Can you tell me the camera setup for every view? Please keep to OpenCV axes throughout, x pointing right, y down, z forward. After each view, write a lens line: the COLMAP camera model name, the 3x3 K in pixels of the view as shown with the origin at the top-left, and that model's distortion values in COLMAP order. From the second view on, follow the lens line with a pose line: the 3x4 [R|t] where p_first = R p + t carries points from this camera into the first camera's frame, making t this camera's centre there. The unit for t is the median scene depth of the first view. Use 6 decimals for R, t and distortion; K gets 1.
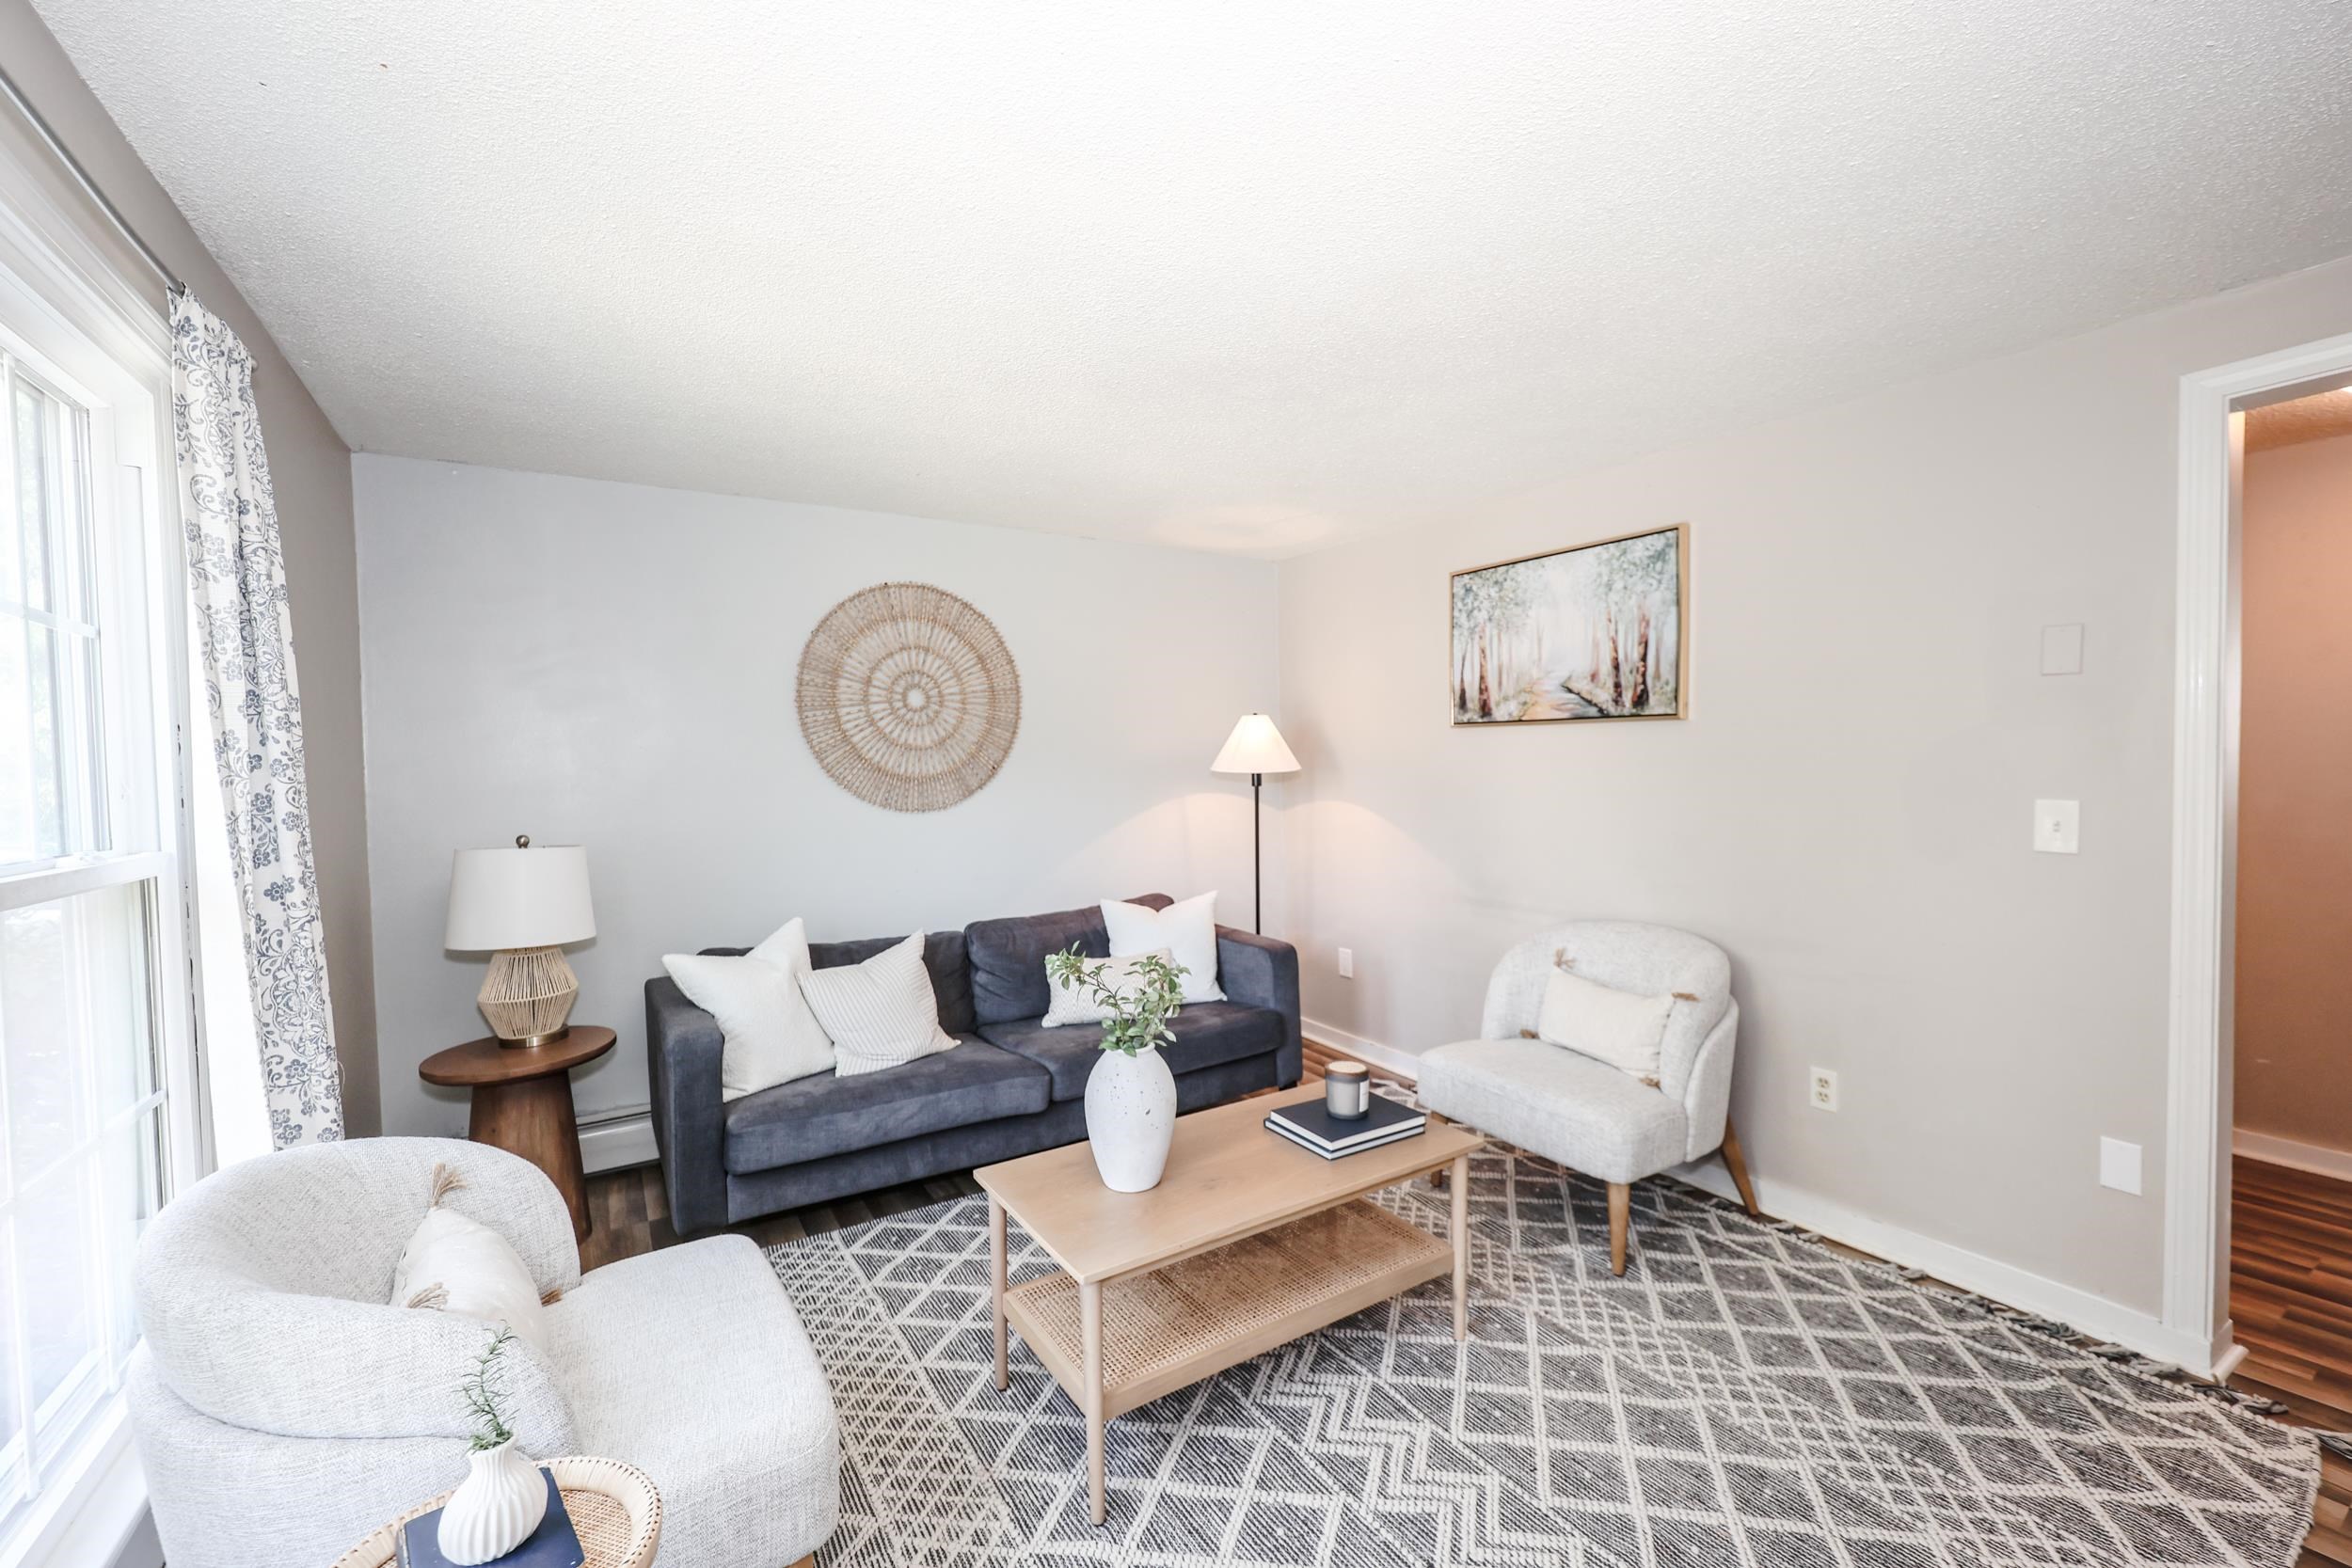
lens RADIAL K [[938.8, 0, 1187.8], [0, 938.8, 790.5], [0, 0, 1]] dist [0.002297, 0.000332]
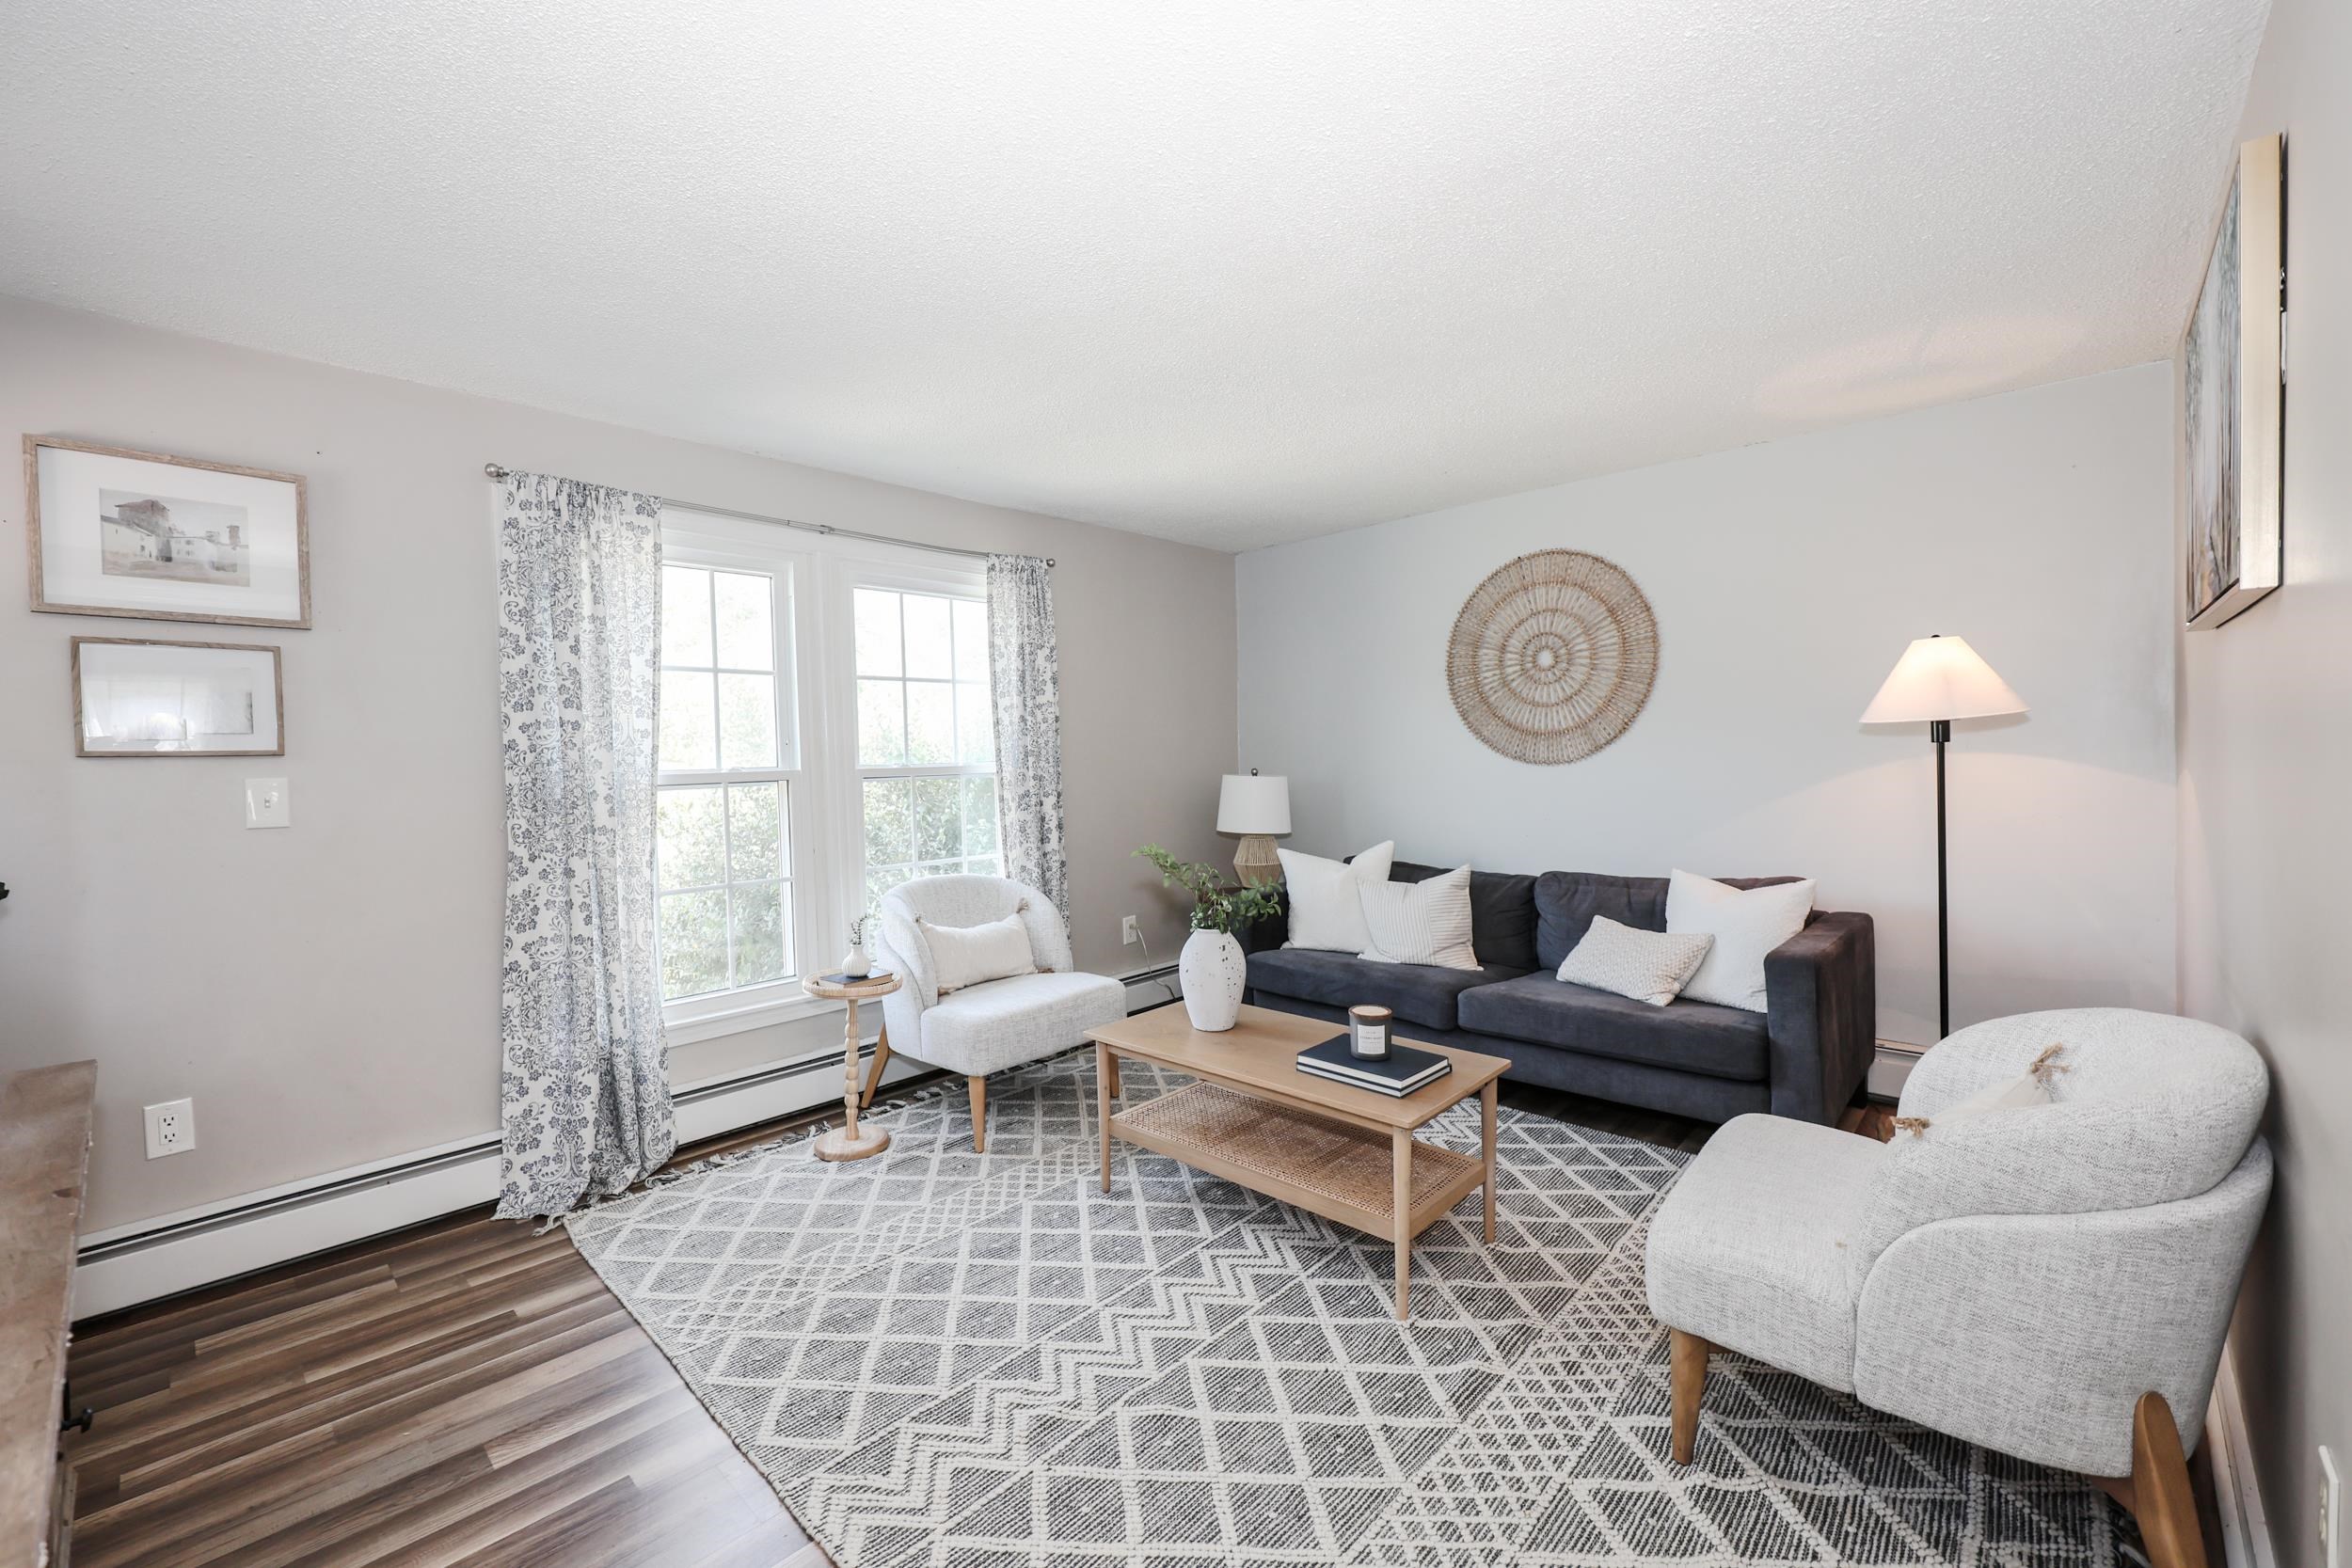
lens RADIAL K [[938.8, 0, 1187.8], [0, 938.8, 790.5], [0, 0, 1]] dist [0.002297, 0.000332]
pose [[0.271578, 0.051168, -0.961055, 0.778671], [-0.010156, 0.998682, 0.050302, 0.003781], [0.962363, -0.003900, 0.271740, 0.373483]]
